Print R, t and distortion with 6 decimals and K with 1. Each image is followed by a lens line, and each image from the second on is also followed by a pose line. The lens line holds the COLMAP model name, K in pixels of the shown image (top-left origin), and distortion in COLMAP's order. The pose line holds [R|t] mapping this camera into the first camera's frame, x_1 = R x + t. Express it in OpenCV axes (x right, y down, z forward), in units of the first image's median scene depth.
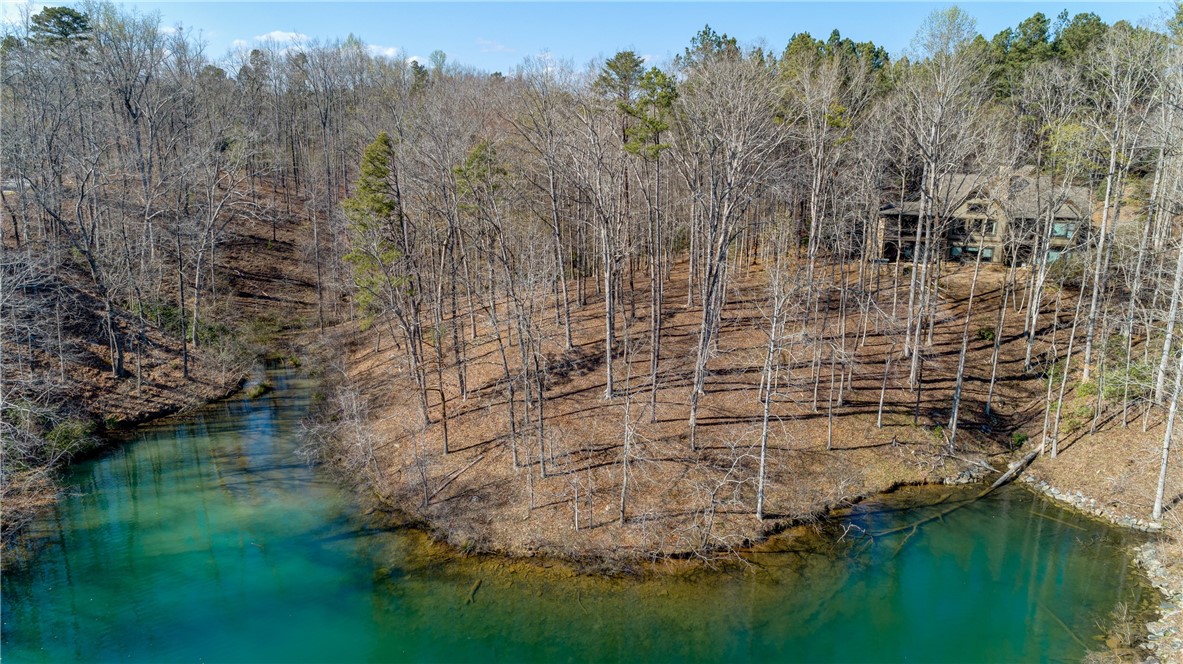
lens RADIAL K [[775.1, 0, 591.5], [0, 775.1, 332.0], [0, 0, 1]] dist [0.033991, 0.000090]
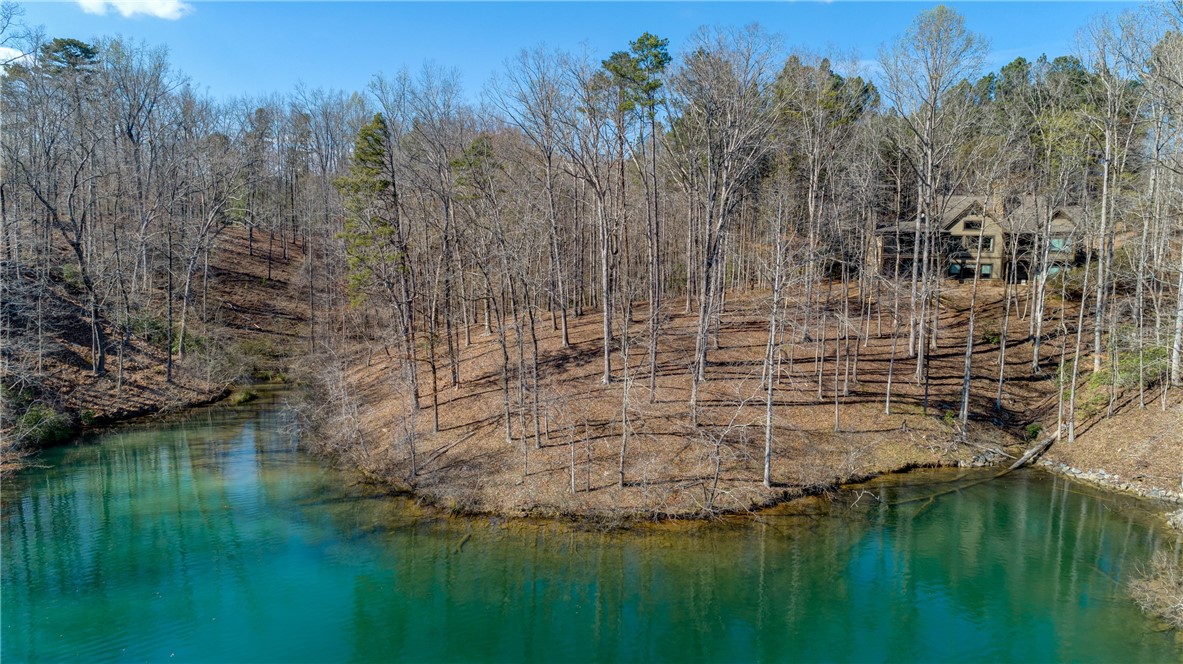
lens RADIAL K [[775.1, 0, 591.5], [0, 775.1, 332.0], [0, 0, 1]] dist [0.033991, 0.000090]
pose [[0.999986, -0.002202, 0.004901, -0.000794], [0.002752, 0.993341, -0.115176, 0.130024], [-0.004615, 0.115187, 0.993333, 0.034145]]
